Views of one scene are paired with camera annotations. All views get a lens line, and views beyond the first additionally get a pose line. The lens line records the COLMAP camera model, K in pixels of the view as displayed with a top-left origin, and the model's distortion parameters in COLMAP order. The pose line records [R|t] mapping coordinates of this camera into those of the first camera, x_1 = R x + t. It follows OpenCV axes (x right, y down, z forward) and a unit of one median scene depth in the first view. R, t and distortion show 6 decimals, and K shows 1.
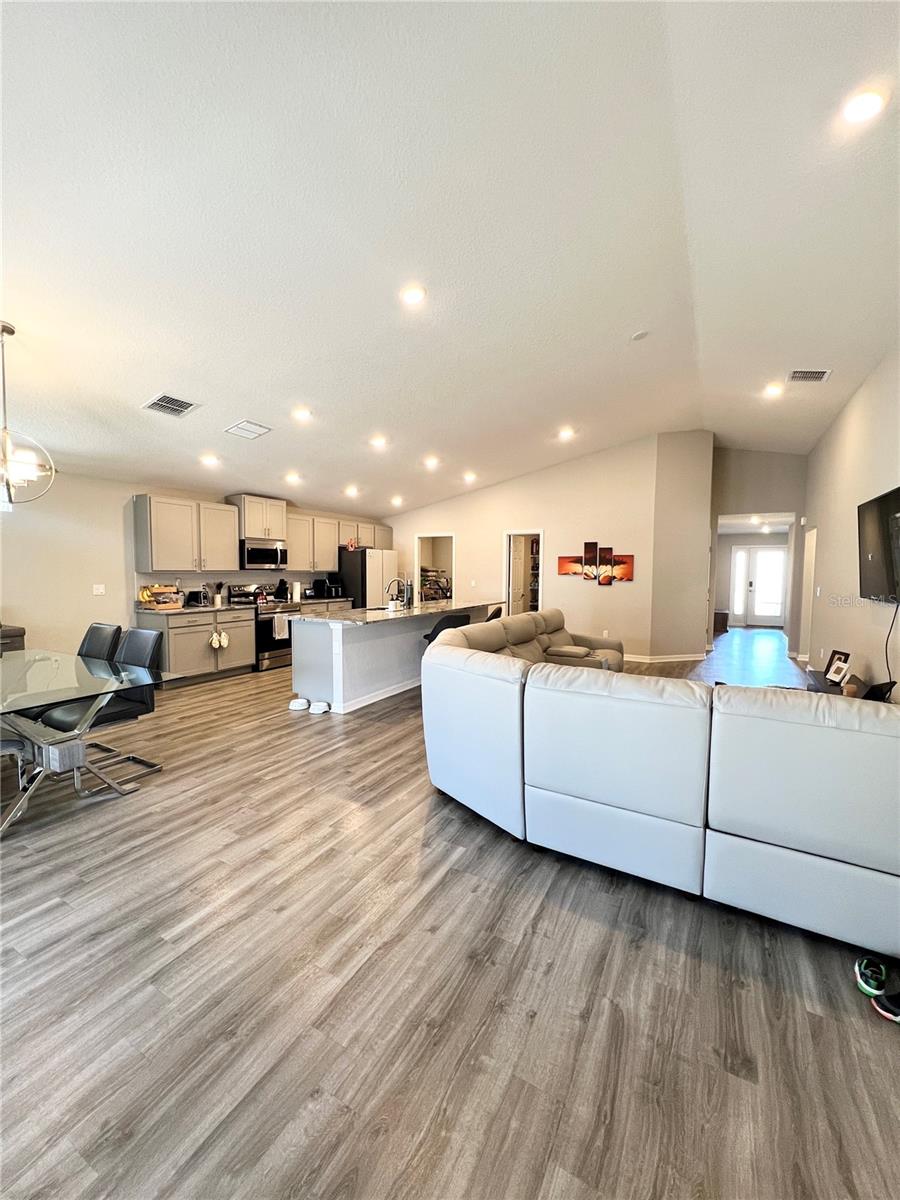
lens RADIAL K [[477.8, 0, 452.4], [0, 477.8, 598.7], [0, 0, 1]] dist [-0.000782, -0.000040]
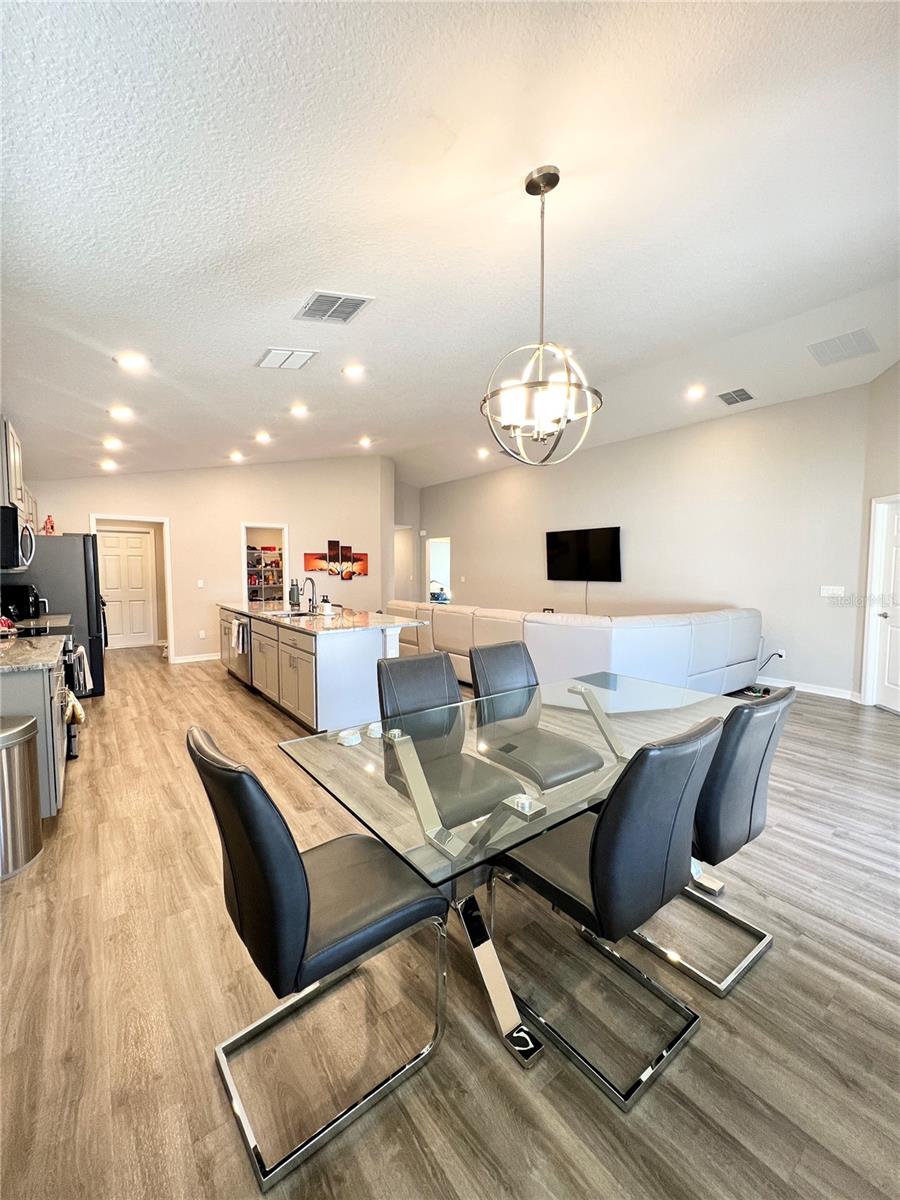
lens RADIAL K [[477.8, 0, 447.8], [0, 477.8, 596.2], [0, 0, 1]] dist [-0.000782, -0.000040]
pose [[0.398997, -0.060806, 0.914934, -0.633485], [0.058038, 0.997473, 0.040982, -0.023058], [-0.915114, 0.036749, 0.401518, 0.349376]]
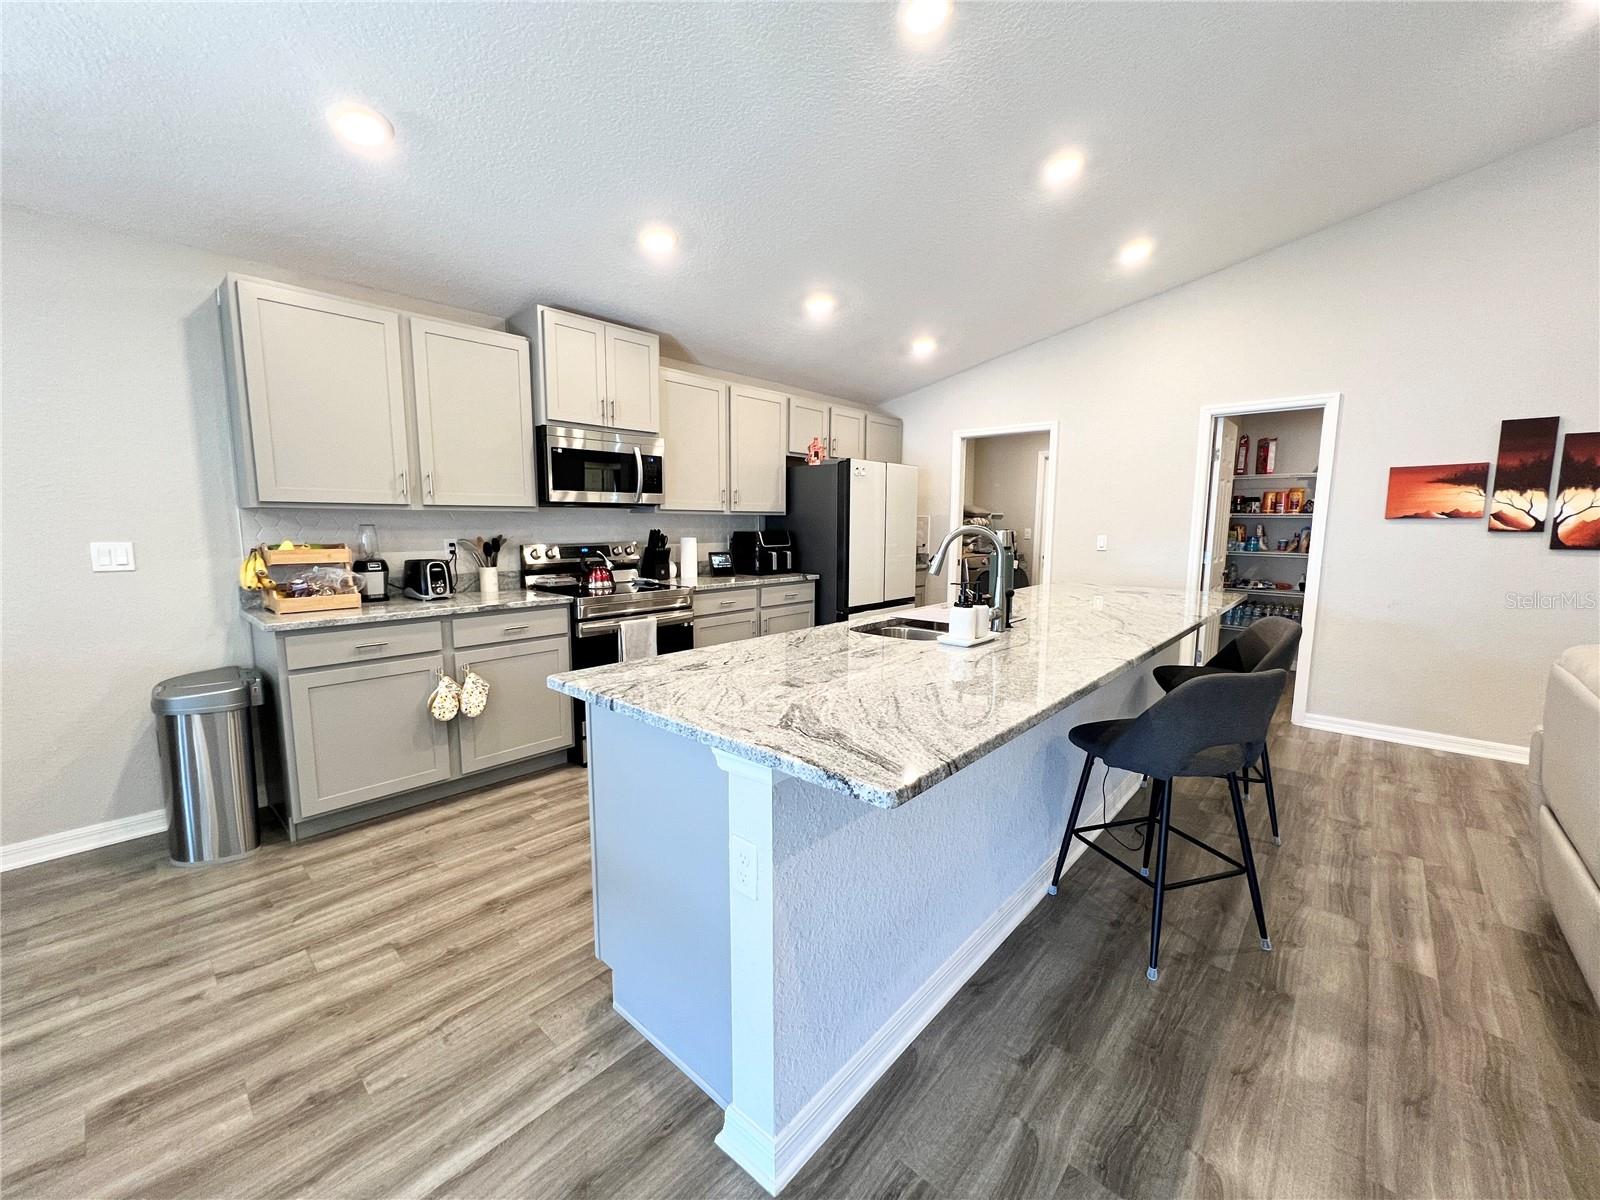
lens RADIAL K [[637.1, 0, 802.7], [0, 637.1, 599.6], [0, 0, 1]] dist [-0.000782, -0.000040]
pose [[0.975264, 0.025049, -0.219618, -0.103636], [-0.011564, 0.997980, 0.062473, -0.016269], [0.220739, -0.058388, 0.973584, 0.478104]]
